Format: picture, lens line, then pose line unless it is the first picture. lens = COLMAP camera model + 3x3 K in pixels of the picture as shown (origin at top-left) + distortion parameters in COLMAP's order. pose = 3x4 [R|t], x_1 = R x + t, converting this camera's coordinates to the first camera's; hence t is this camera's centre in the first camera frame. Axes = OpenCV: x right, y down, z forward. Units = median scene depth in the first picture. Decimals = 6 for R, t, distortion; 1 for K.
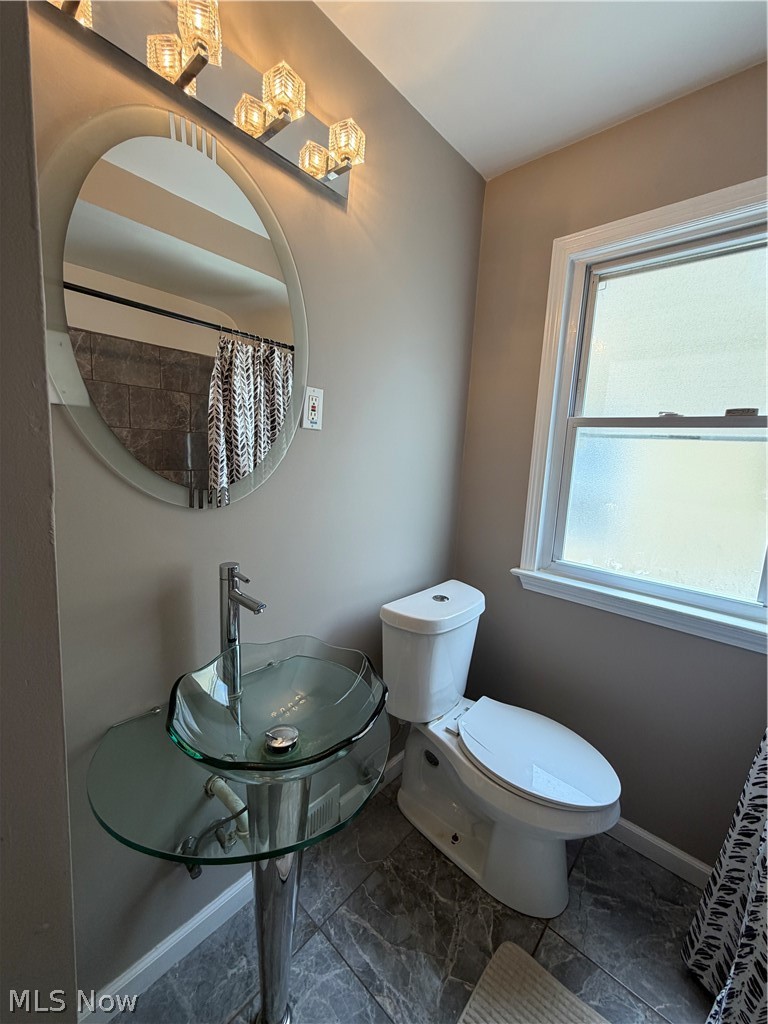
lens RADIAL K [[406.3, 0, 384.6], [0, 406.3, 510.2], [0, 0, 1]] dist [0.000105, 0.000290]
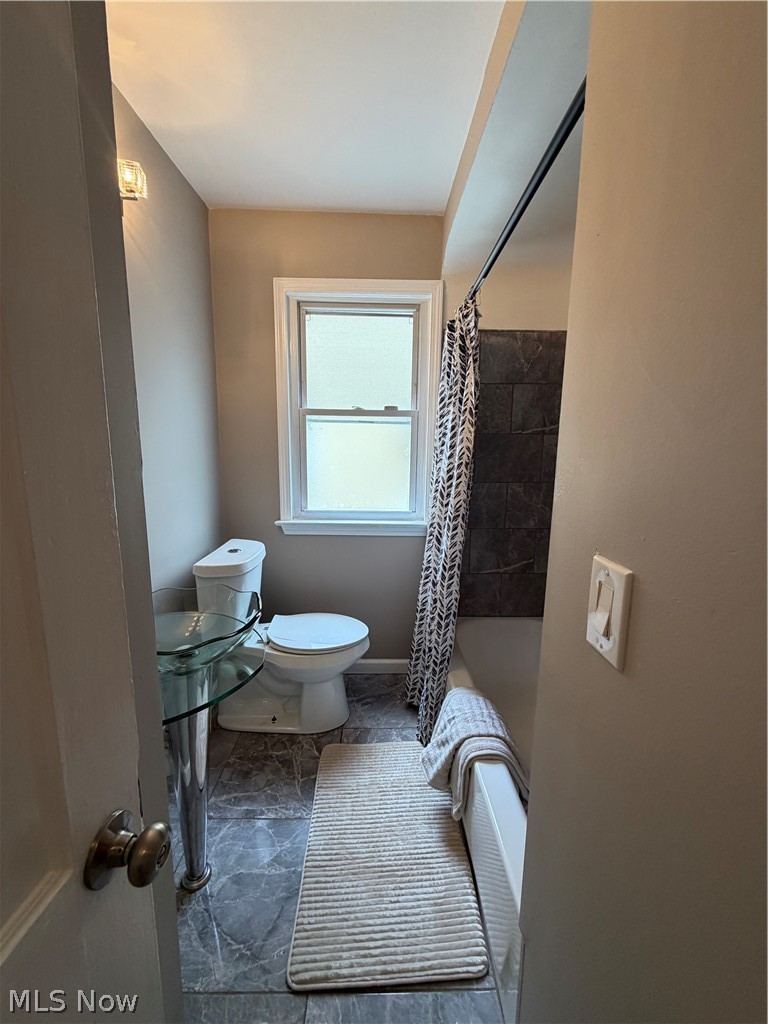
lens RADIAL K [[408.2, 0, 383.0], [0, 408.2, 508.6], [0, 0, 1]] dist [0.000248, 0.000317]
pose [[0.732864, -0.150901, 0.663430, -0.381036], [0.121502, 0.988447, 0.090610, 0.028837], [-0.669439, 0.014203, 0.742732, -0.288574]]
